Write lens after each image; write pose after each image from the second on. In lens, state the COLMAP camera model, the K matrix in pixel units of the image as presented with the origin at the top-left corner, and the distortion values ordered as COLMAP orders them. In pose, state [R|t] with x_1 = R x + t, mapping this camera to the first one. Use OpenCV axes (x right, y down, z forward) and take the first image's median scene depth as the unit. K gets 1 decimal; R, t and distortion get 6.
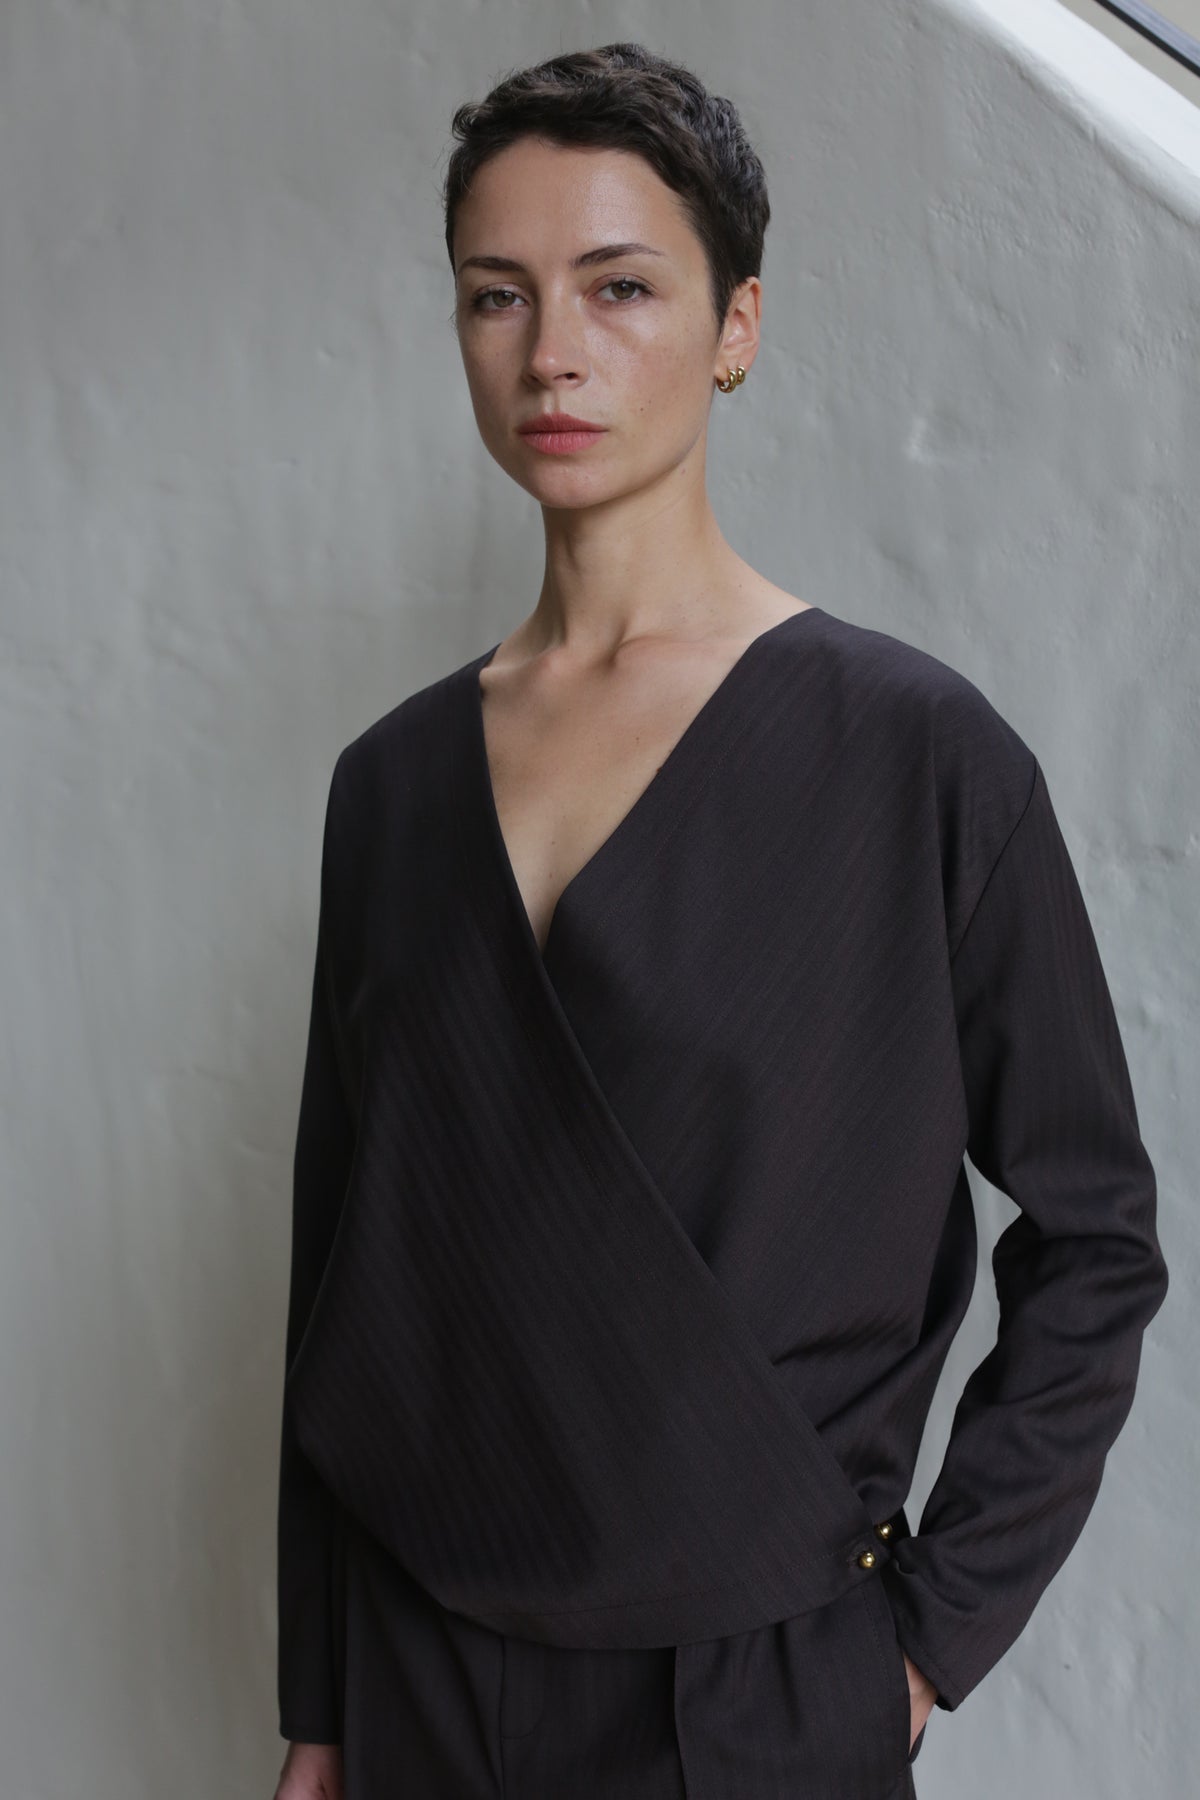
lens RADIAL K [[2607.1, 0, 604.1], [0, 2607.1, 898.0], [0, 0, 1]] dist [-0.123897, 0.000000]
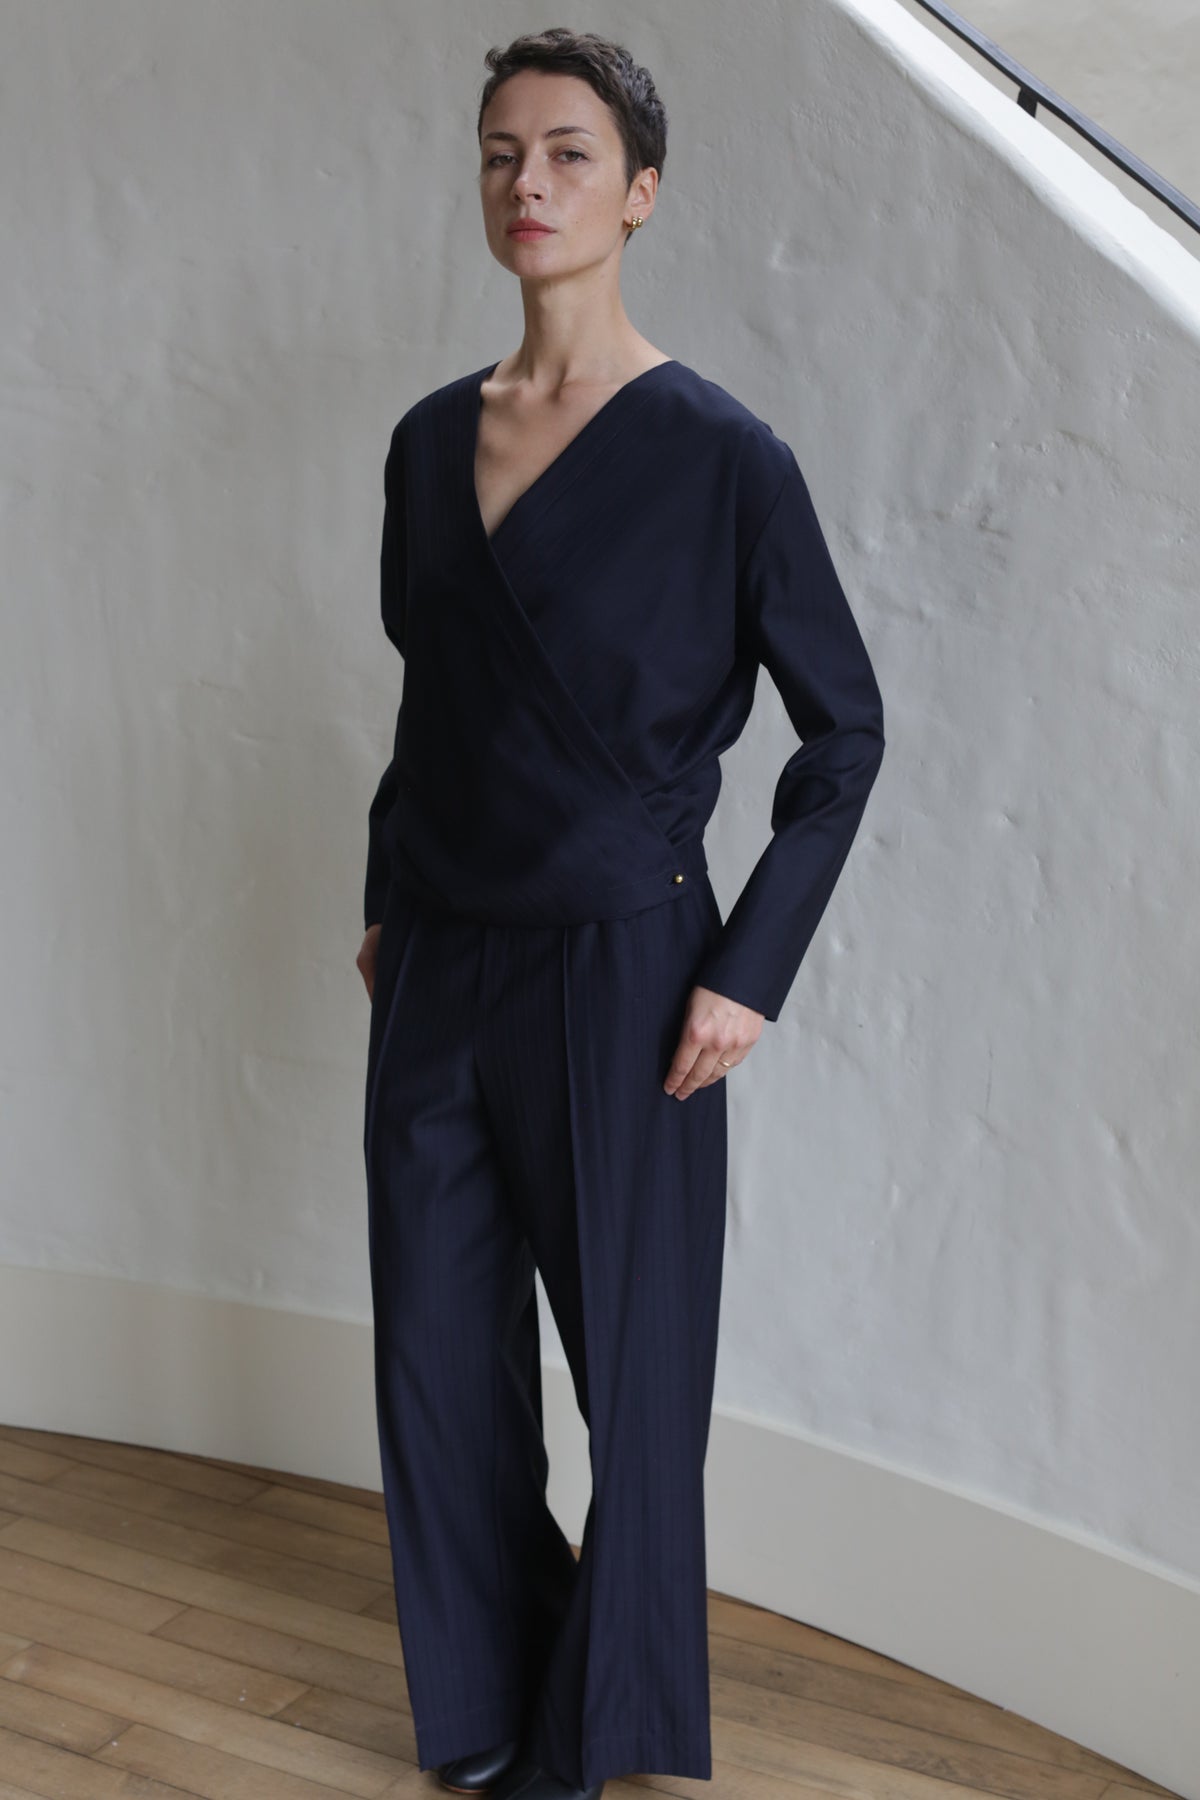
lens RADIAL K [[2607.1, 0, 594.4], [0, 2607.1, 896.1], [0, 0, 1]] dist [-0.123897, 0.000000]
pose [[0.980480, -0.009641, 0.196382, -0.311794], [-0.007567, 0.996207, 0.086682, 0.079261], [-0.196473, -0.086476, 0.976688, -0.572826]]
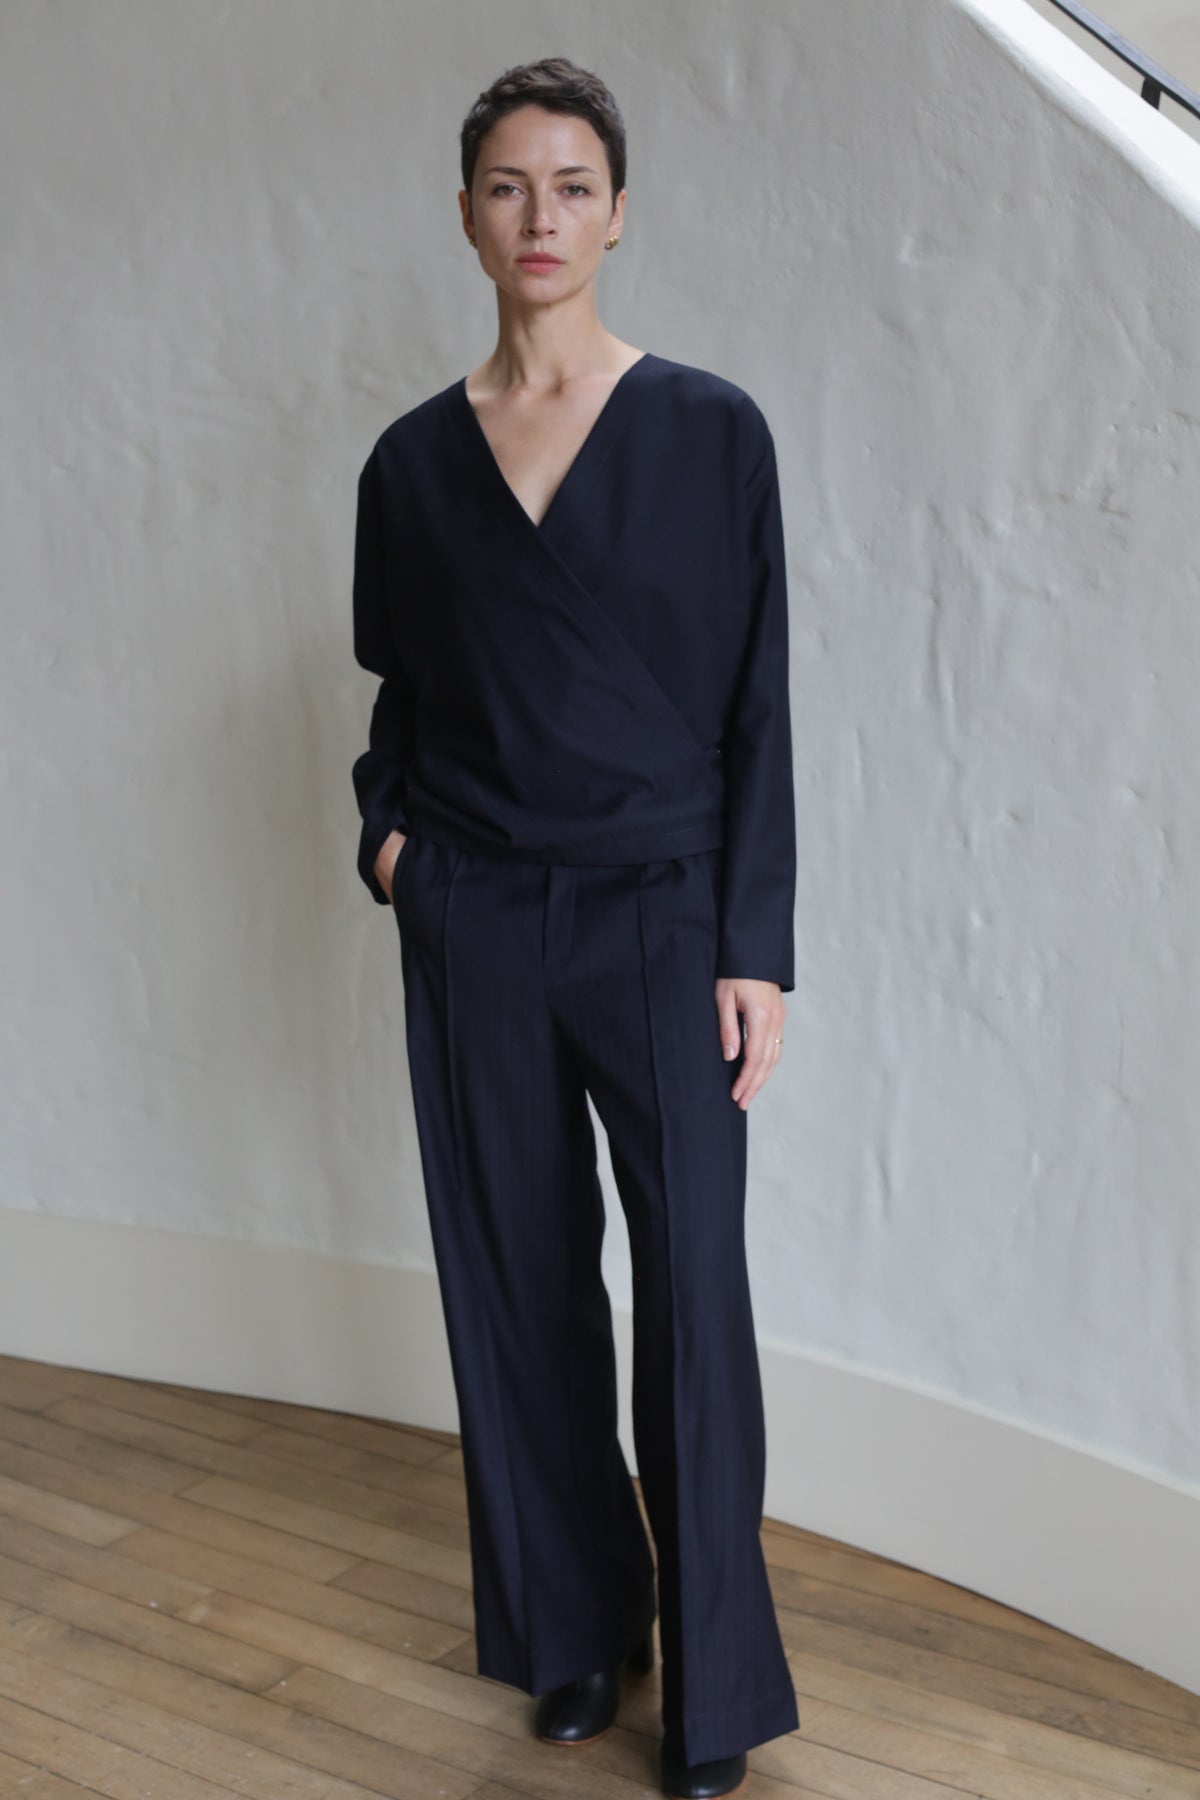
lens RADIAL K [[2607.1, 0, 598.9], [0, 2607.1, 899.7], [0, 0, 1]] dist [-0.123897, 0.000000]
pose [[0.995868, -0.016745, 0.089253, -0.230715], [0.009053, 0.996263, 0.085895, 0.092100], [-0.090358, -0.084732, 0.992298, -0.649098]]
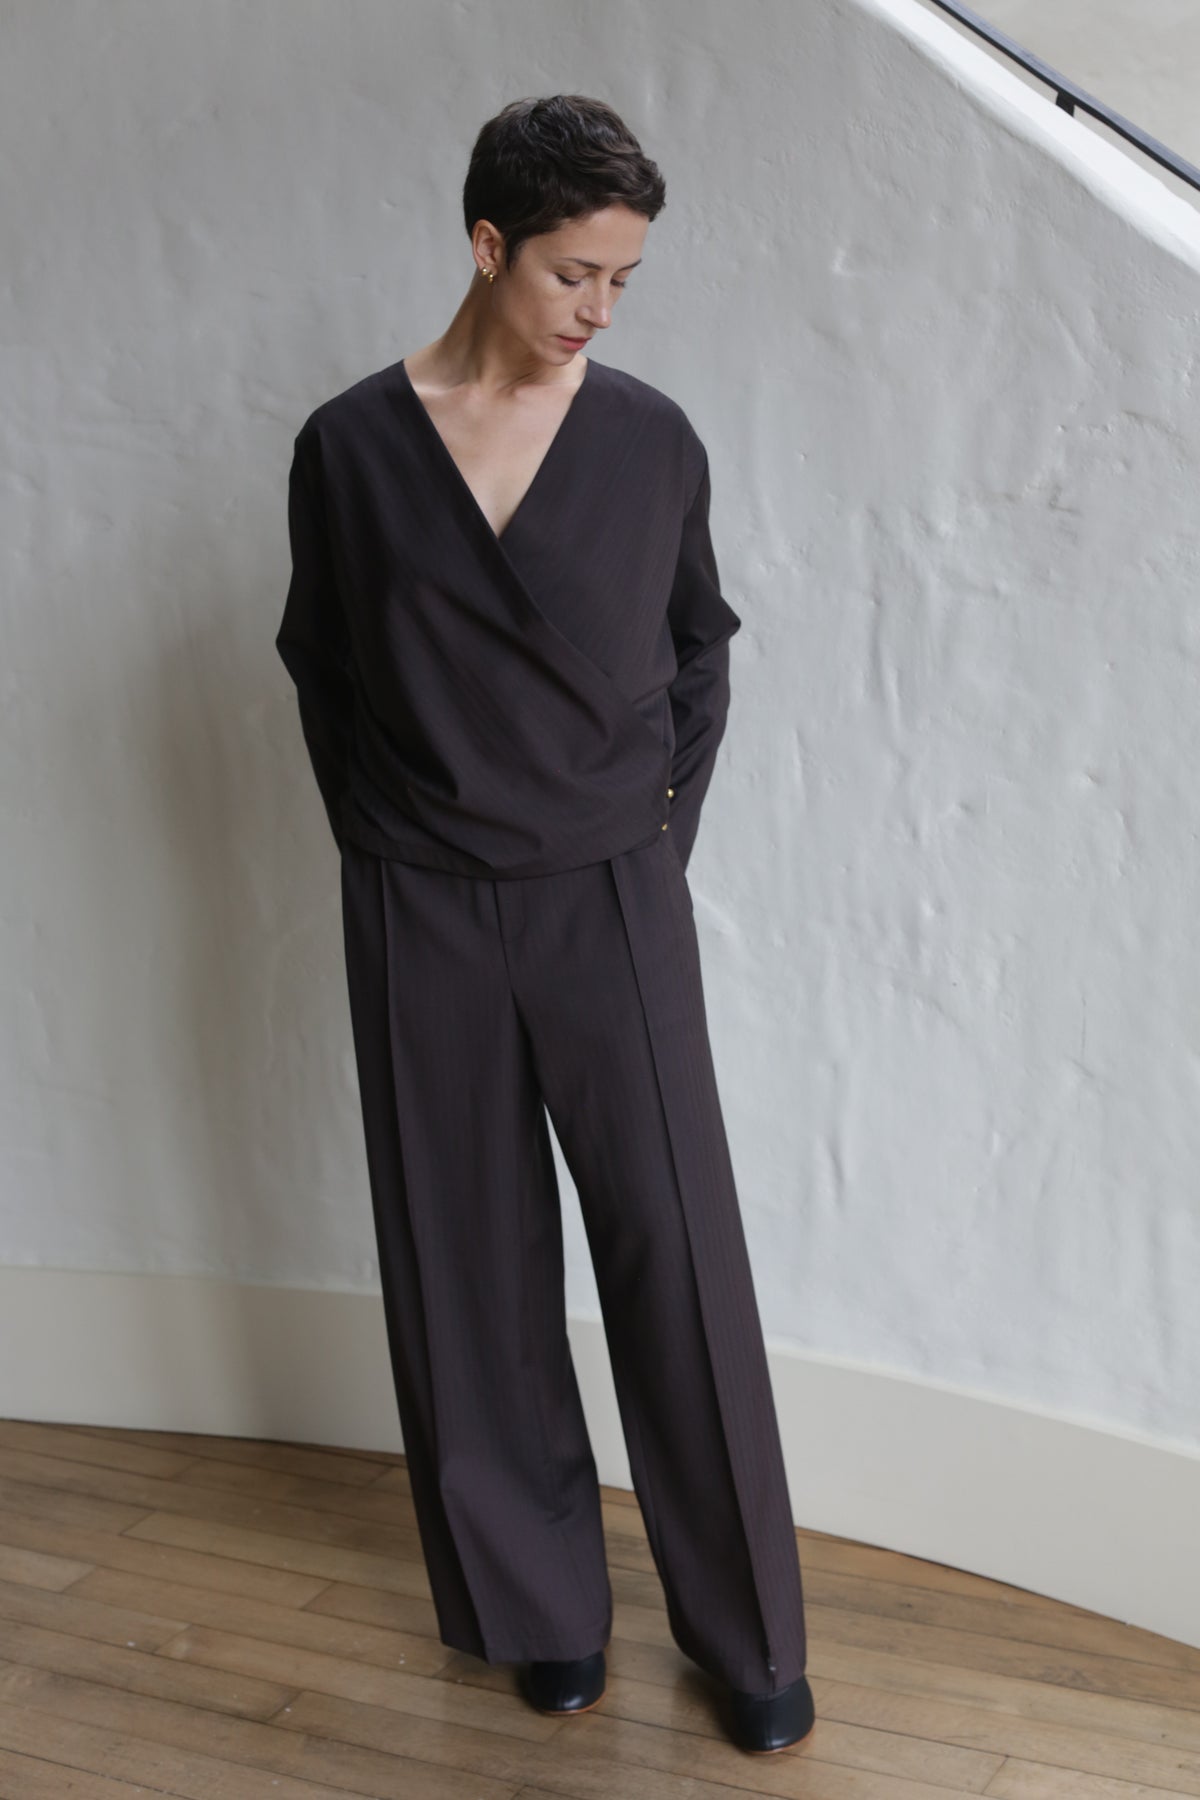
lens RADIAL K [[2607.1, 0, 597.8], [0, 2607.1, 900.4], [0, 0, 1]] dist [-0.123897, 0.000000]
pose [[0.972978, -0.062502, 0.222278, -0.441455], [0.045660, 0.995739, 0.080124, 0.096753], [-0.226338, -0.067809, 0.971686, -0.637456]]
